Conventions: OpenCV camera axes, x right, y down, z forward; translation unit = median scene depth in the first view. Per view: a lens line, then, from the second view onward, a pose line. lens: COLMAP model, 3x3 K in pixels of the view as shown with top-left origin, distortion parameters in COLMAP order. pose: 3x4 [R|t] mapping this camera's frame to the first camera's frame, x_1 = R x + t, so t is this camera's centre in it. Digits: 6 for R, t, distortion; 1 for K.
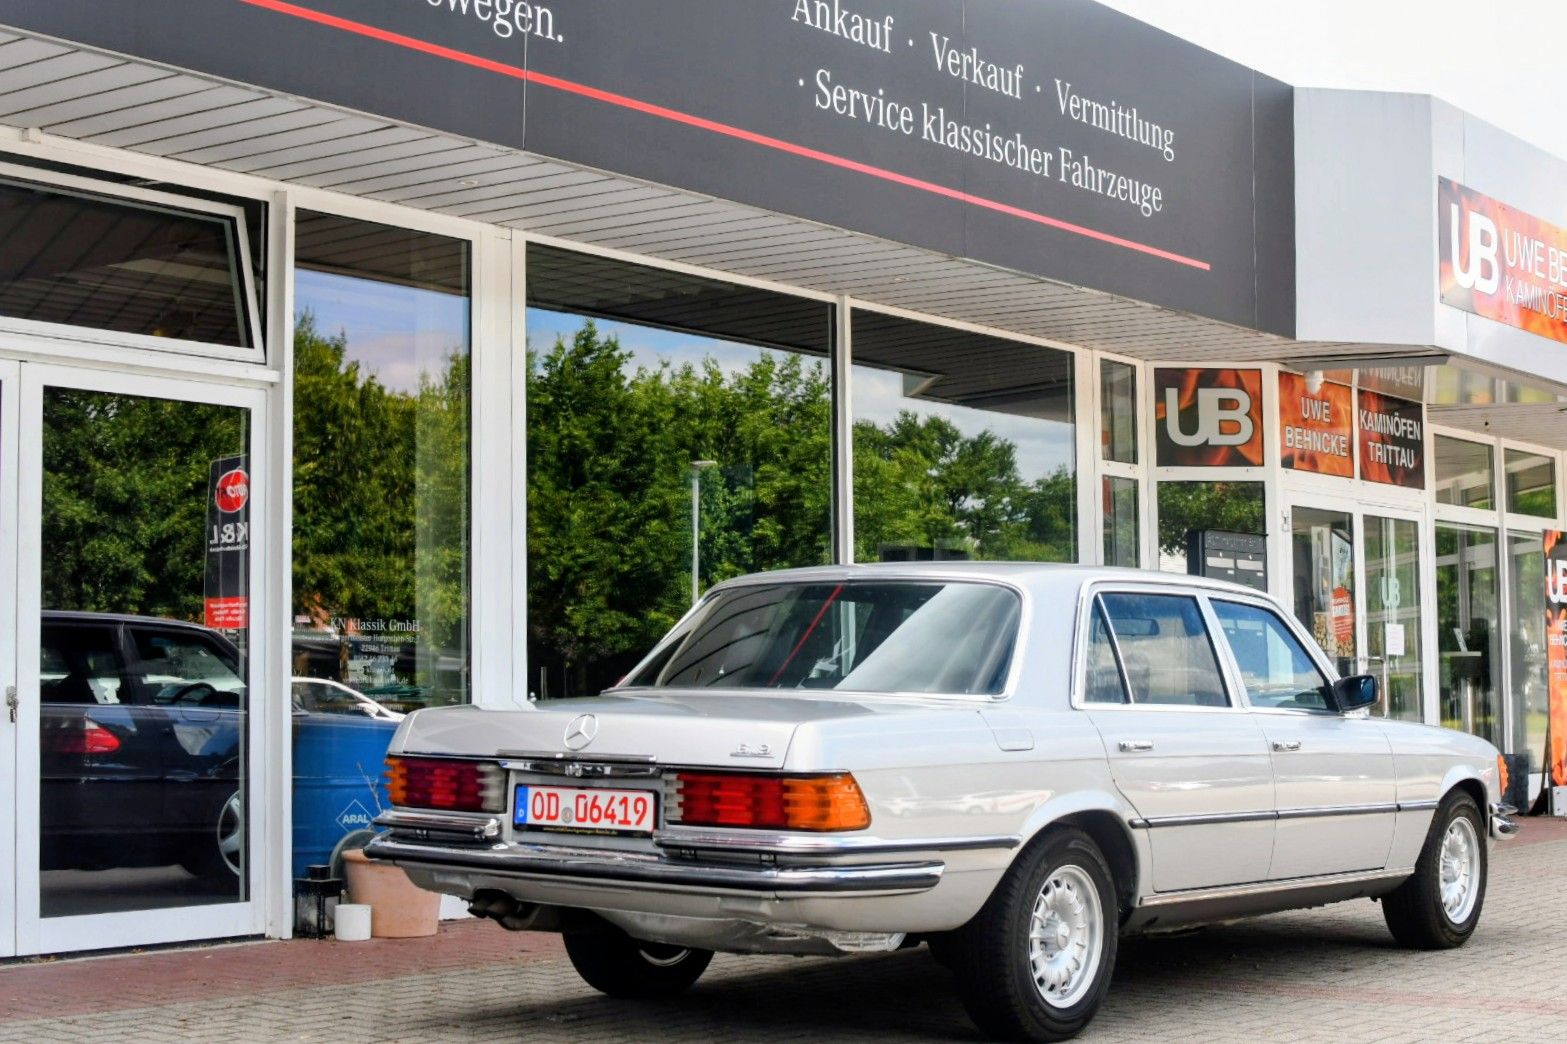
lens RADIAL K [[2439.8, 0, 783.9], [0, 2439.8, 515.0], [0, 0, 1]] dist [-0.183959, 0.105116]
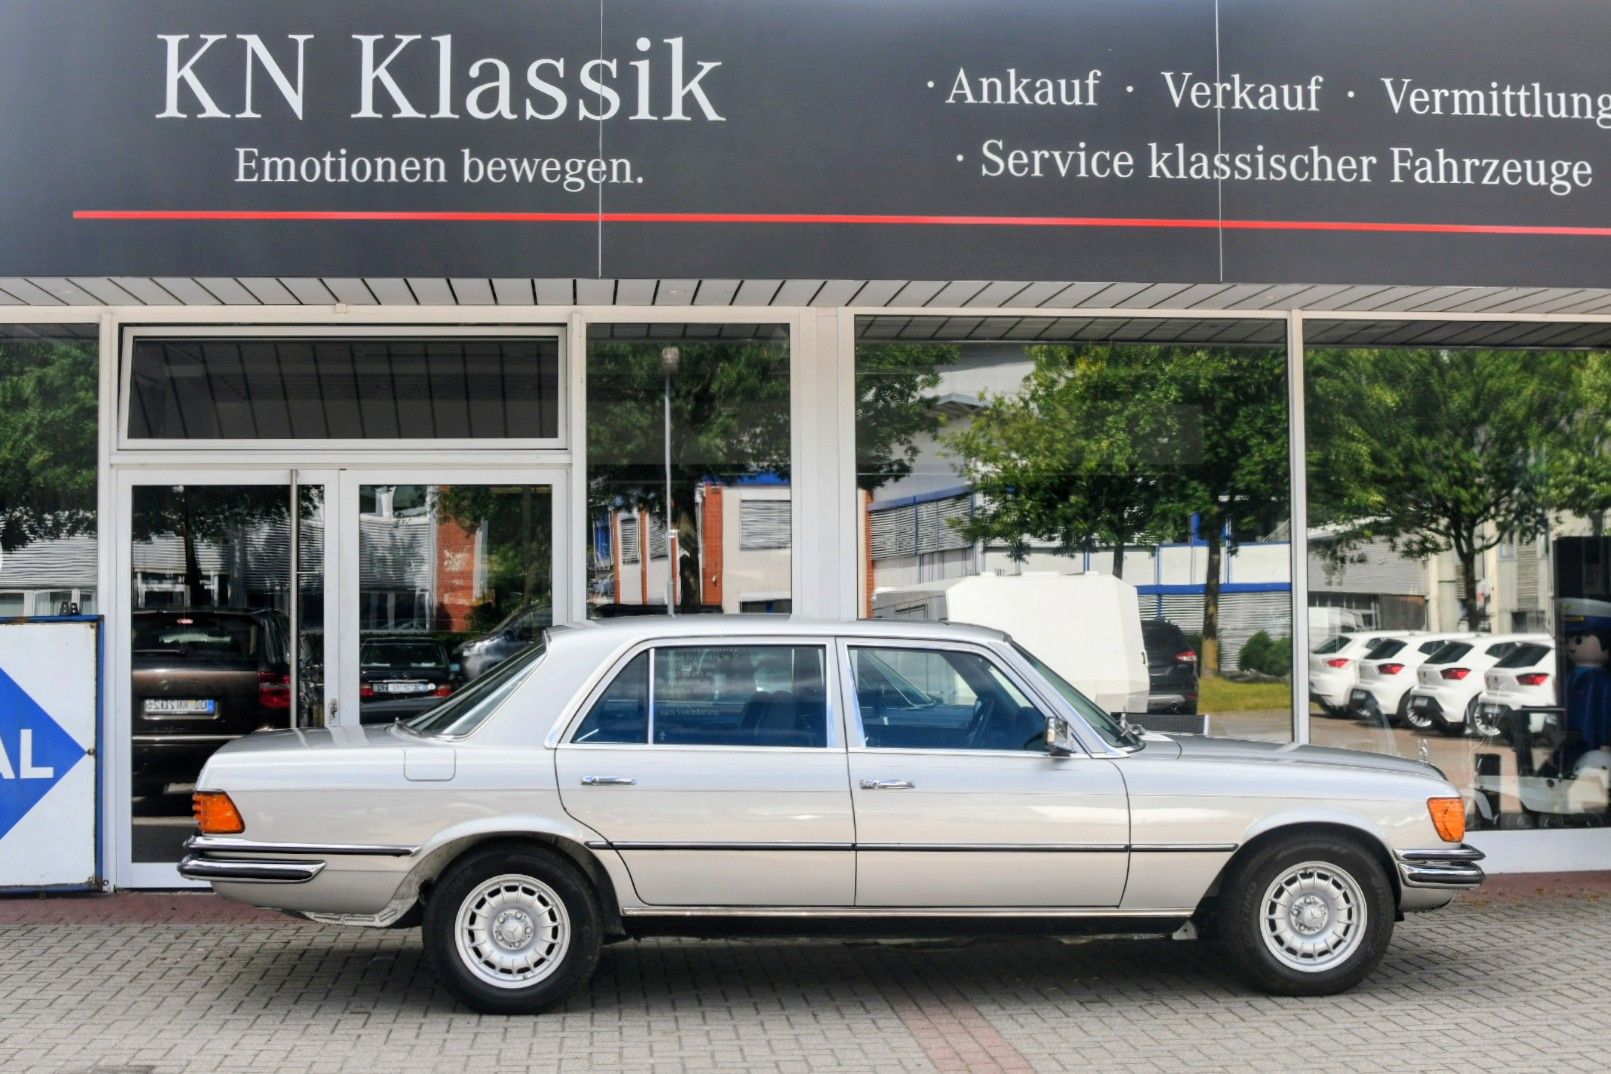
lens RADIAL K [[2395.6, 0, 805.5], [0, 2395.6, 537.0], [0, 0, 1]] dist [-0.166778, 0.171883]
pose [[0.683364, -0.026215, -0.729607, 0.691215], [0.054108, 0.998425, 0.014805, -0.023065], [0.728070, -0.049595, 0.683706, 0.178531]]
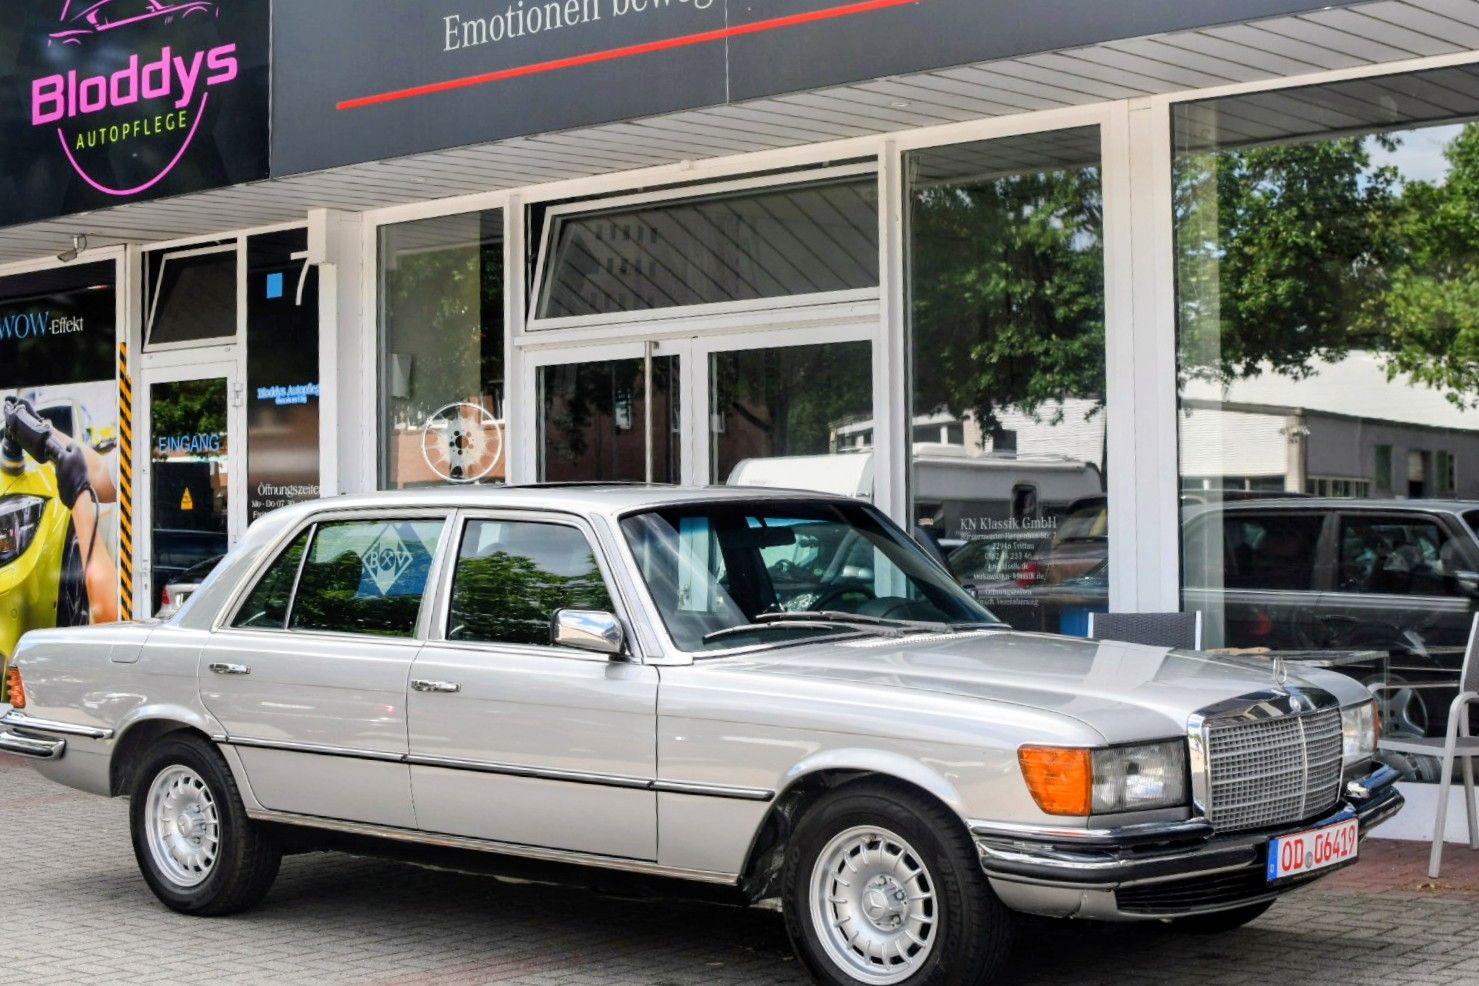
lens RADIAL K [[2455.8, 0, 739.5], [0, 2455.8, 493.0], [0, 0, 1]] dist [-0.049495, -0.040667]
pose [[-0.048987, -0.010357, -0.998746, 0.799343], [0.083571, 0.996397, -0.014432, 0.033451], [0.995297, -0.084173, -0.047945, 0.832346]]
